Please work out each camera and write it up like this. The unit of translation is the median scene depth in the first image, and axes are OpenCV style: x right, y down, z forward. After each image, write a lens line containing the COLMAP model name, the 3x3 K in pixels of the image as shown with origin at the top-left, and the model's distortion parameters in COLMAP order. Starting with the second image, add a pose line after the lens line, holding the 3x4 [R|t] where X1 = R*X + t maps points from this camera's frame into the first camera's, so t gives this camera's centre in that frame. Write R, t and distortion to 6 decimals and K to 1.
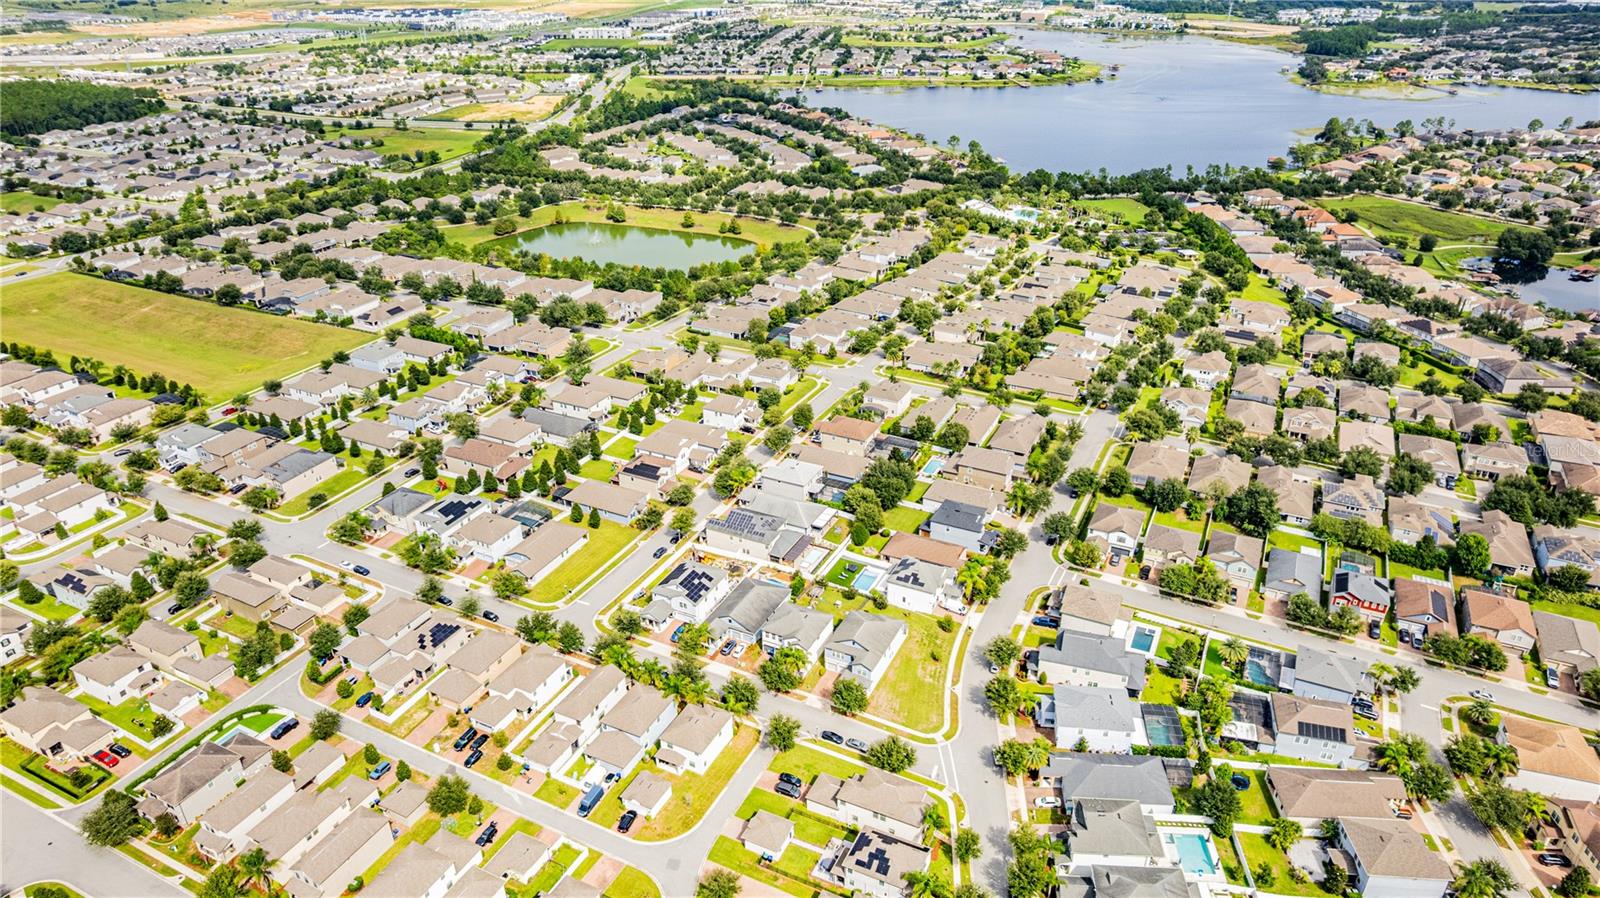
lens RADIAL K [[1027.2, 0, 811.1], [0, 1027.2, 448.4], [0, 0, 1]] dist [-0.071132, 0.068622]
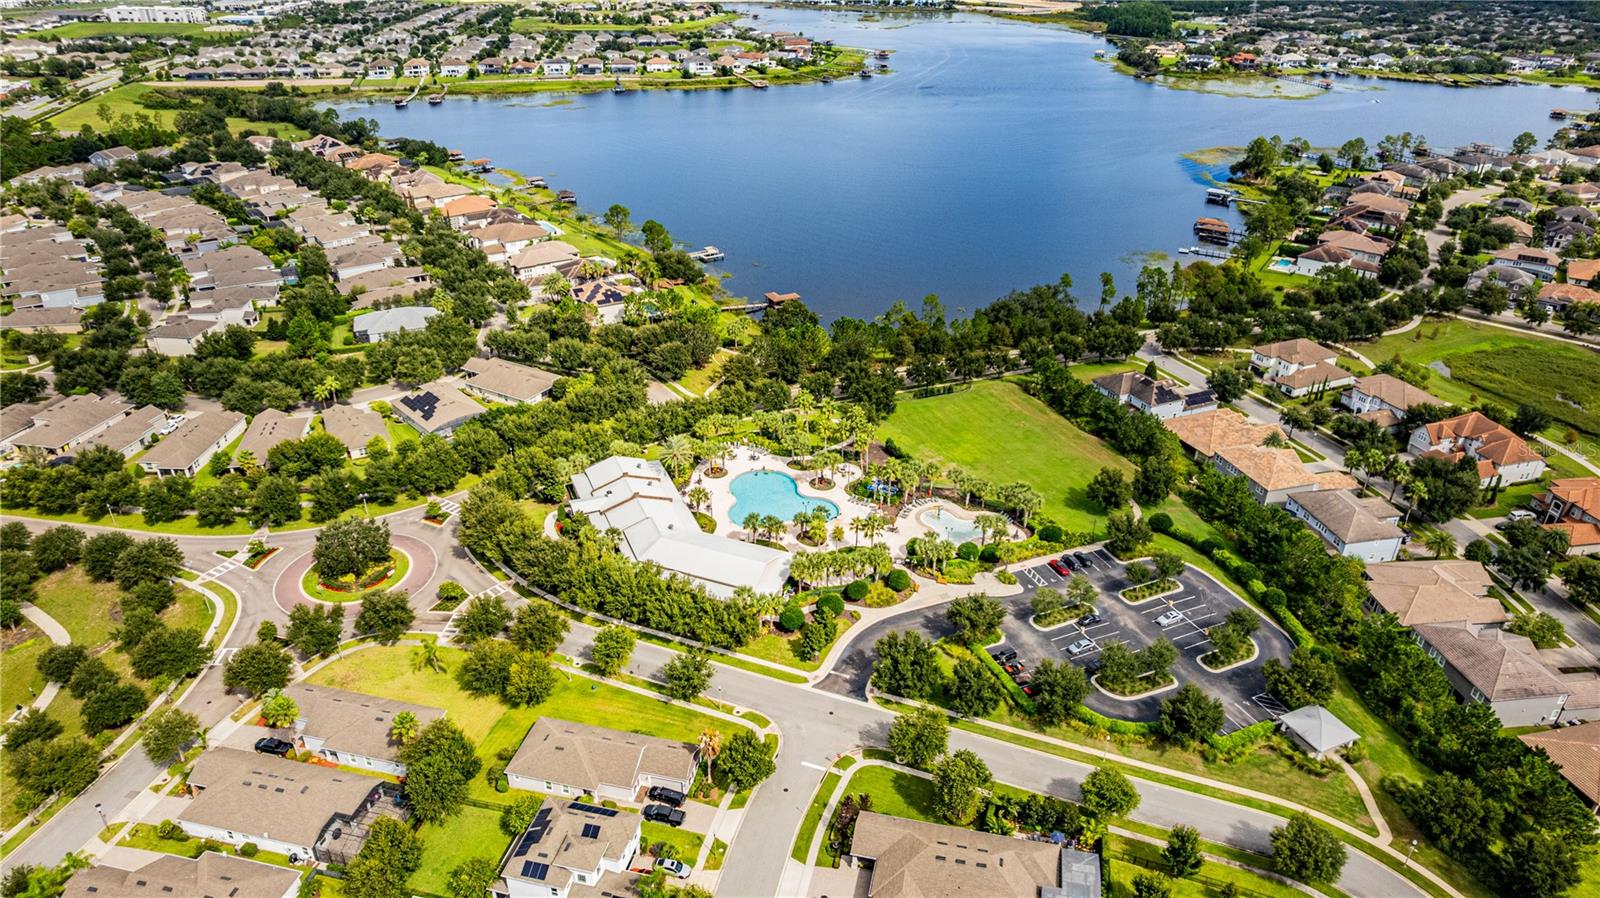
lens RADIAL K [[1027.2, 0, 811.1], [0, 1027.2, 448.4], [0, 0, 1]] dist [-0.071132, 0.068622]
pose [[0.973275, -0.091031, 0.210829, 0.076204], [0.088313, 0.995843, 0.022292, -0.125196], [-0.211982, -0.003077, 0.977269, 0.322041]]
